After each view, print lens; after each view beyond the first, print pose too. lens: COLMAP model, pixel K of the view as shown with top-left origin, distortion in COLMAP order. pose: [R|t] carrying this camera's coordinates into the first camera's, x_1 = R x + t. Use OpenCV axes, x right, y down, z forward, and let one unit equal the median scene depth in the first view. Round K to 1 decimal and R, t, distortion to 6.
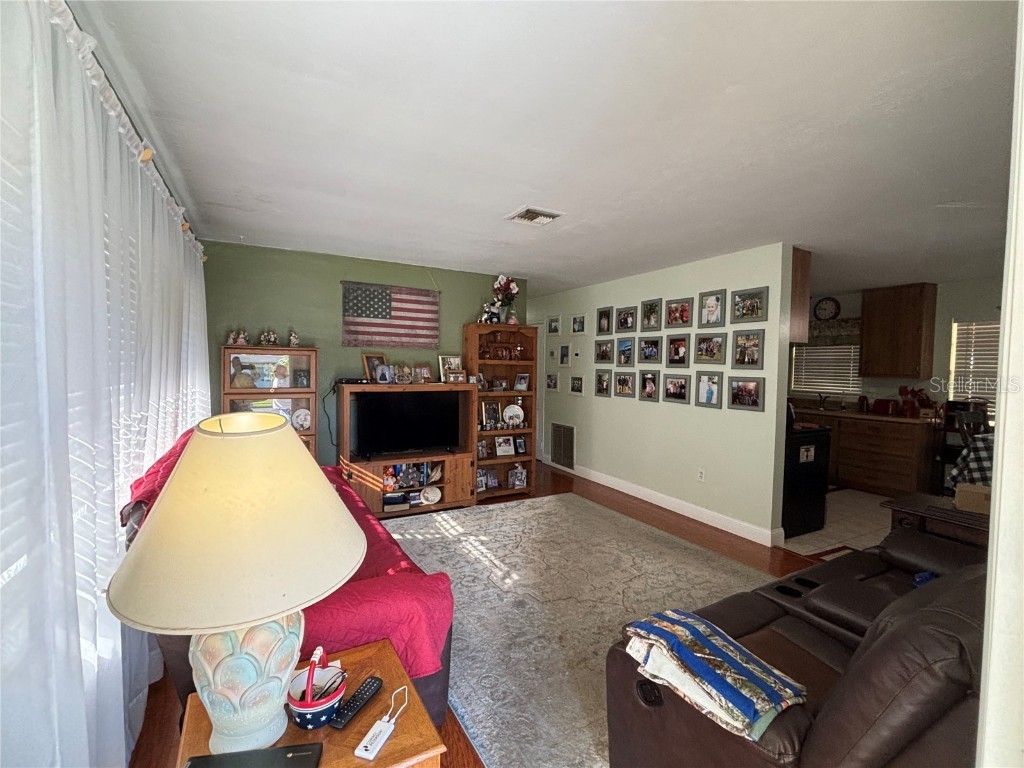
lens RADIAL K [[456.7, 0, 509.7], [0, 456.7, 383.0], [0, 0, 1]] dist [0.013672, -0.015654]
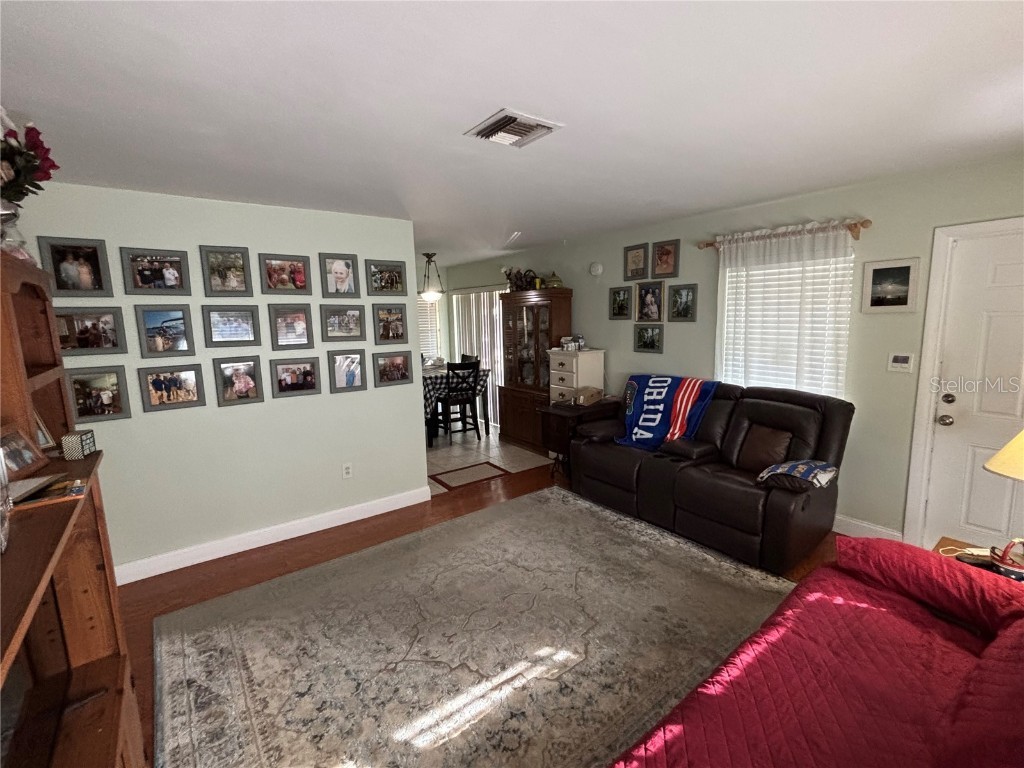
lens RADIAL K [[458.4, 0, 510.0], [0, 458.4, 387.1], [0, 0, 1]] dist [-0.001157, -0.015702]
pose [[-0.149964, -0.162080, 0.975316, -0.420143], [0.063963, 0.982814, 0.173161, -0.079288], [-0.986620, 0.088352, -0.137020, 0.758838]]
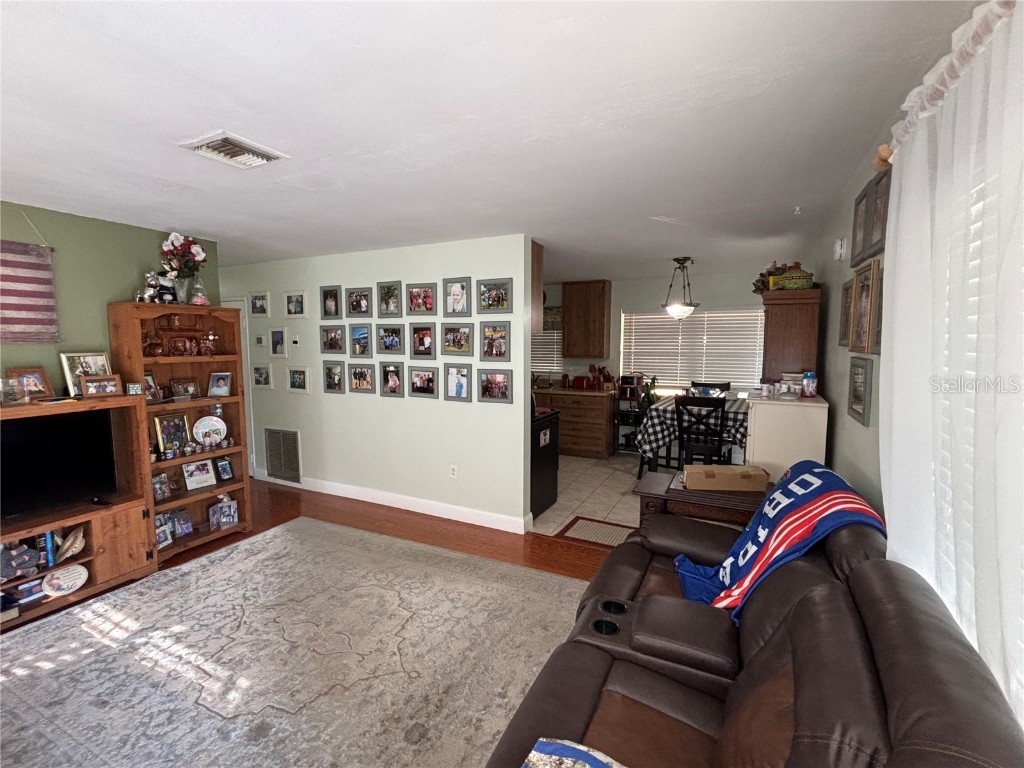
lens RADIAL K [[462.6, 0, 514.5], [0, 462.6, 383.1], [0, 0, 1]] dist [-0.001915, -0.001000]
pose [[0.815428, -0.068036, 0.574846, -0.016600], [0.036203, 0.997119, 0.066660, -0.041027], [-0.577725, -0.033546, 0.815542, 0.142975]]
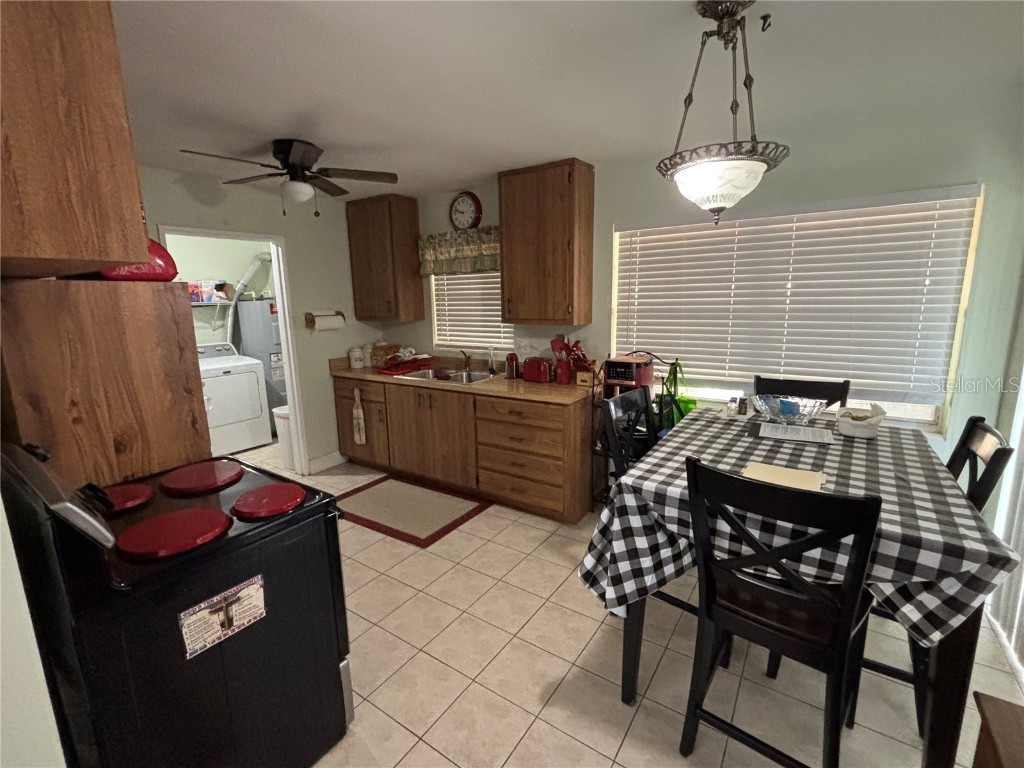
lens RADIAL K [[462.6, 0, 514.5], [0, 462.6, 383.1], [0, 0, 1]] dist [-0.001915, -0.001000]
pose [[0.881200, -0.125148, 0.455877, 0.611549], [0.056537, 0.985301, 0.161201, -0.043373], [-0.469350, -0.116276, 0.875323, 0.553364]]
